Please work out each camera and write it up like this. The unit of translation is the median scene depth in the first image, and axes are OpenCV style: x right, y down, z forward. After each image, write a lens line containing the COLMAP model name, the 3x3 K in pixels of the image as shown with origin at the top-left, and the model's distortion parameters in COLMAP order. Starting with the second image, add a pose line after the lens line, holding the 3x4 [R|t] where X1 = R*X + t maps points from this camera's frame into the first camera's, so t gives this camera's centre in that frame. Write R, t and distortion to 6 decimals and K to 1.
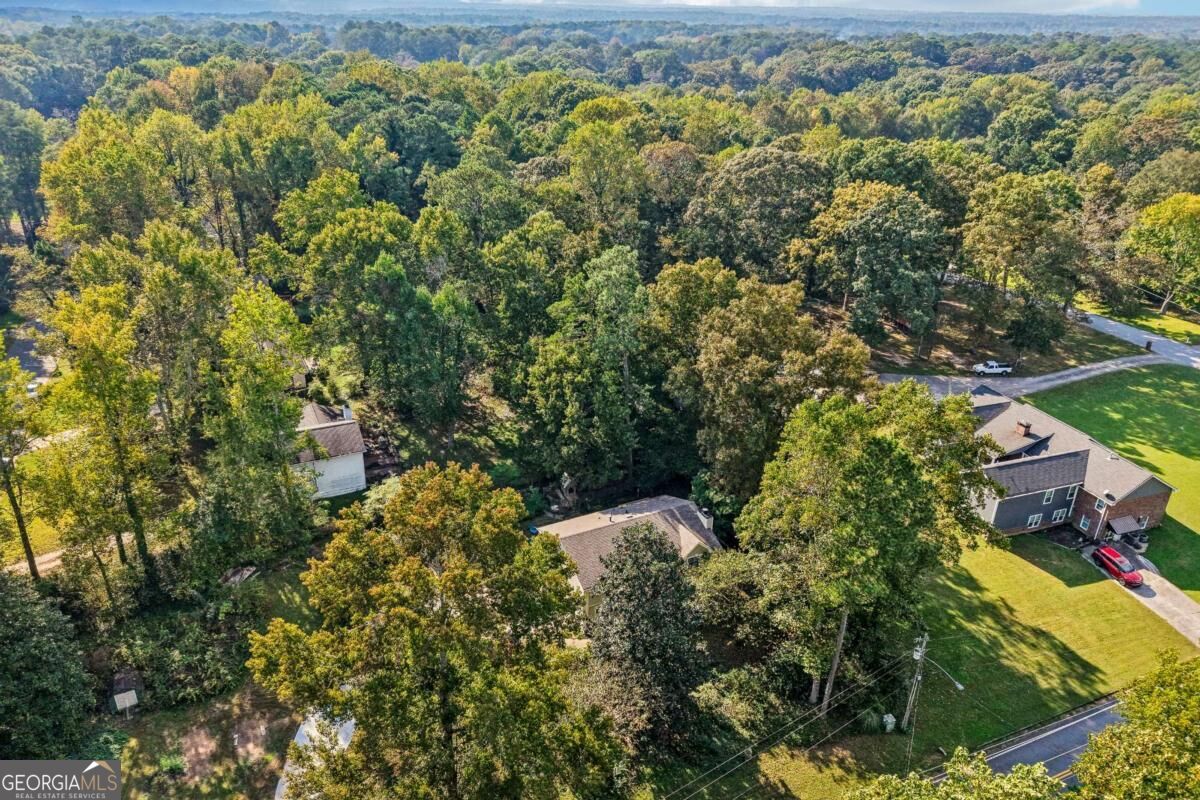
lens RADIAL K [[819.7, 0, 610.0], [0, 819.7, 395.2], [0, 0, 1]] dist [0.025659, -0.030870]
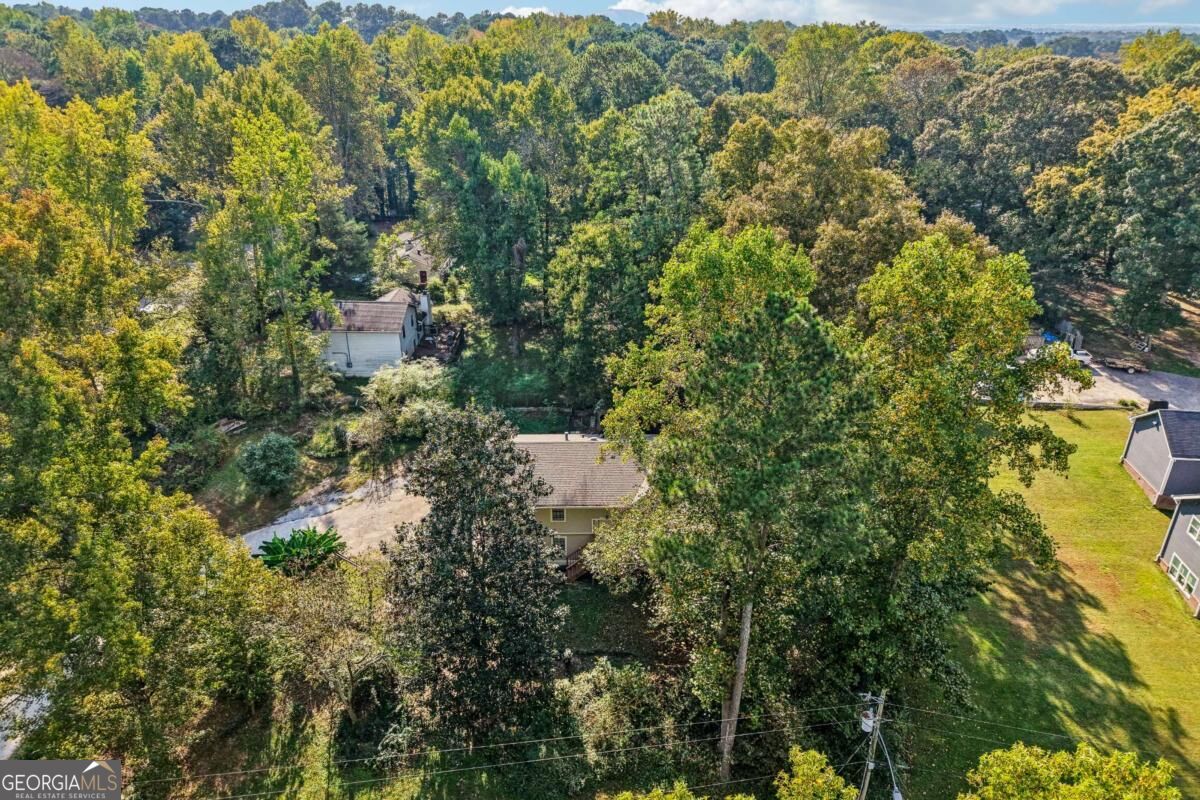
lens RADIAL K [[819.7, 0, 592.5], [0, 819.7, 400.3], [0, 0, 1]] dist [0.025659, -0.030870]
pose [[0.899038, 0.171421, -0.402921, 0.209055], [-0.171590, 0.984511, 0.035986, 0.057389], [0.402849, 0.036784, 0.914527, 0.209595]]
